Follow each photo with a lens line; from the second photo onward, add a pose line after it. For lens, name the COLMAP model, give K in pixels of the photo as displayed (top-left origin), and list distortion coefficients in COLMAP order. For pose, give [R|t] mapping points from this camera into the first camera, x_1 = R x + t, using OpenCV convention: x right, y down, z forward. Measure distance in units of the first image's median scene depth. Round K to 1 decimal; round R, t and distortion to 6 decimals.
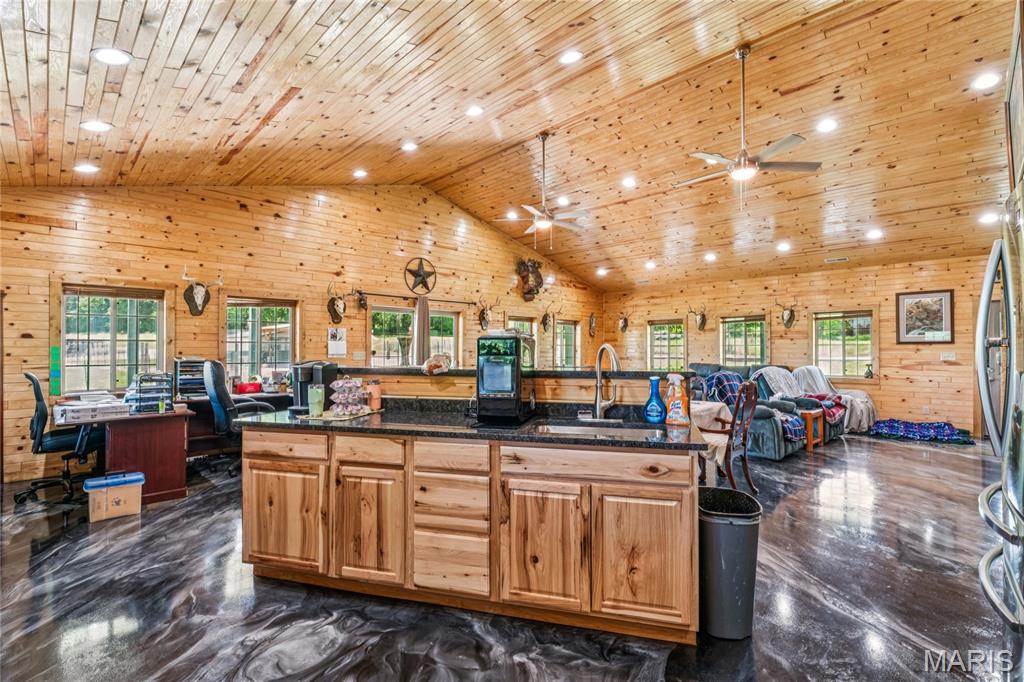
lens RADIAL K [[468.7, 0, 511.7], [0, 468.7, 342.9], [0, 0, 1]] dist [-0.002773, -0.000255]
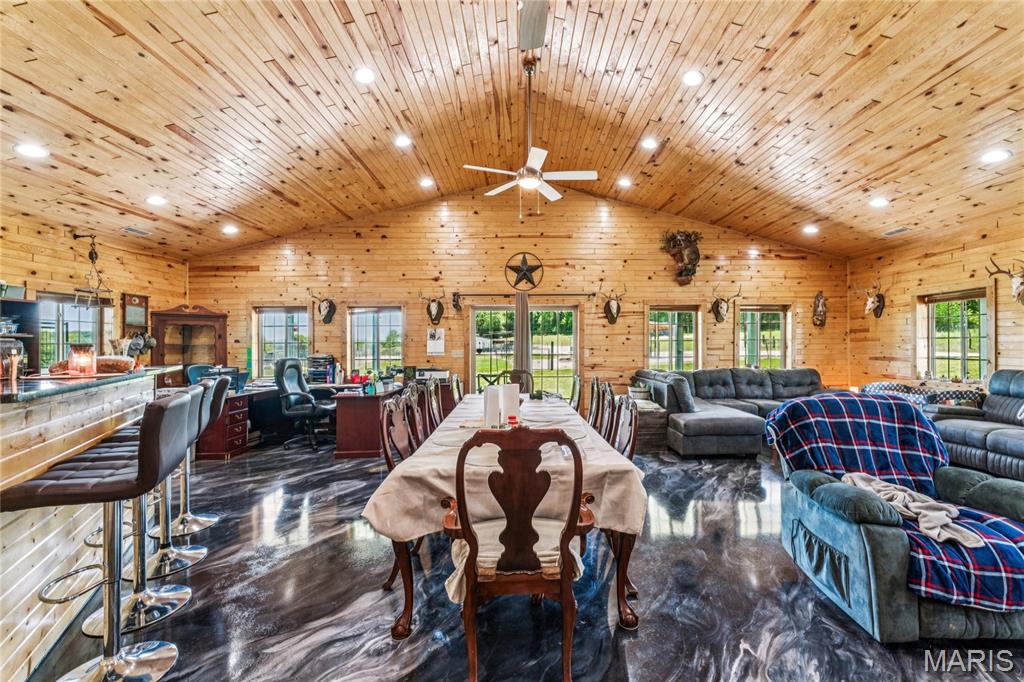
lens RADIAL K [[414.8, 0, 514.2], [0, 414.8, 345.8], [0, 0, 1]] dist [0.000461, 0.000074]
pose [[0.731351, -0.006665, -0.681968, 0.368494], [0.018108, 0.999789, 0.009649, 0.002174], [0.681761, -0.019406, 0.731318, 0.352221]]
